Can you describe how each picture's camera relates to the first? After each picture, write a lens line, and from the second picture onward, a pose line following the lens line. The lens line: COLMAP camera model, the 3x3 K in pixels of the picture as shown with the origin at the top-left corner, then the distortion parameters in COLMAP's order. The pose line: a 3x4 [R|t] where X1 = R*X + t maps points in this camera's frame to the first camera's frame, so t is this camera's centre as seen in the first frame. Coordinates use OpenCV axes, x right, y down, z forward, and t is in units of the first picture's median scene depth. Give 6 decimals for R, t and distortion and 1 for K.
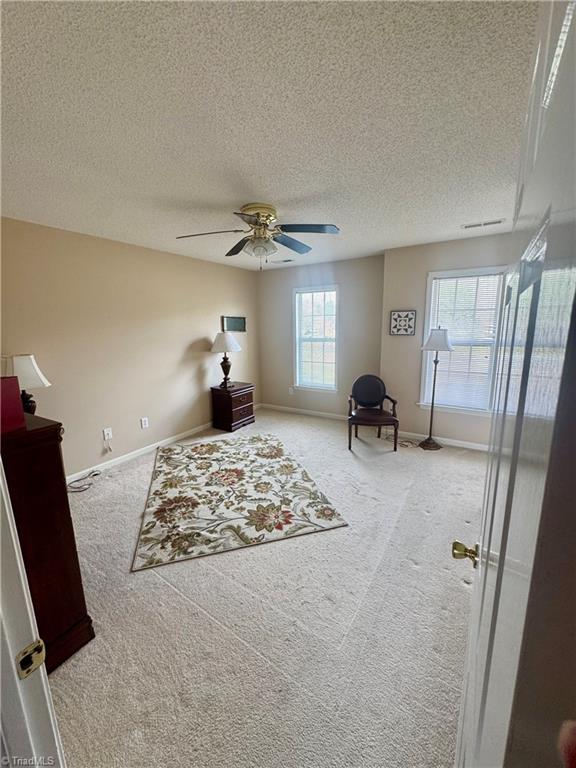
lens RADIAL K [[302.3, 0, 288.0], [0, 302.3, 384.0], [0, 0, 1]] dist [-0.000799, -0.000468]
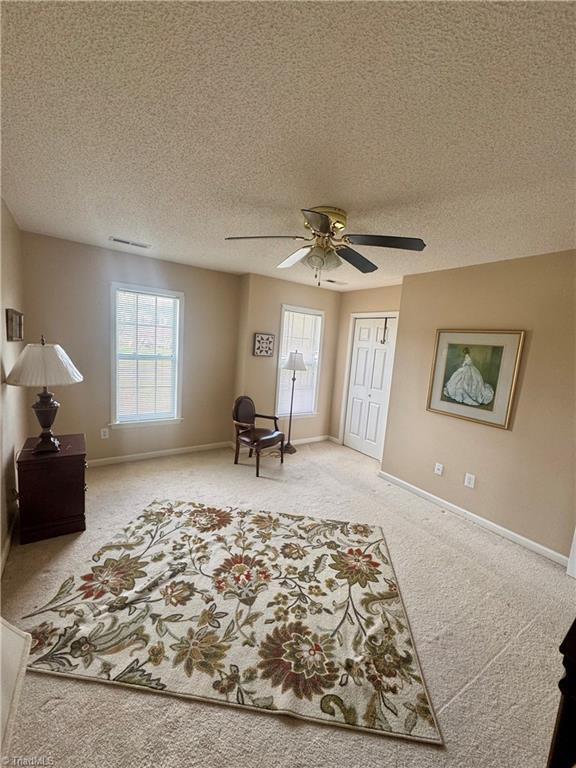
lens RADIAL K [[302.3, 0, 288.0], [0, 302.3, 384.0], [0, 0, 1]] dist [-0.000799, -0.000468]
pose [[0.402808, -0.075173, 0.912192, -0.702818], [0.099047, 0.994349, 0.038206, -0.115592], [-0.909909, 0.074960, 0.407978, 0.589993]]
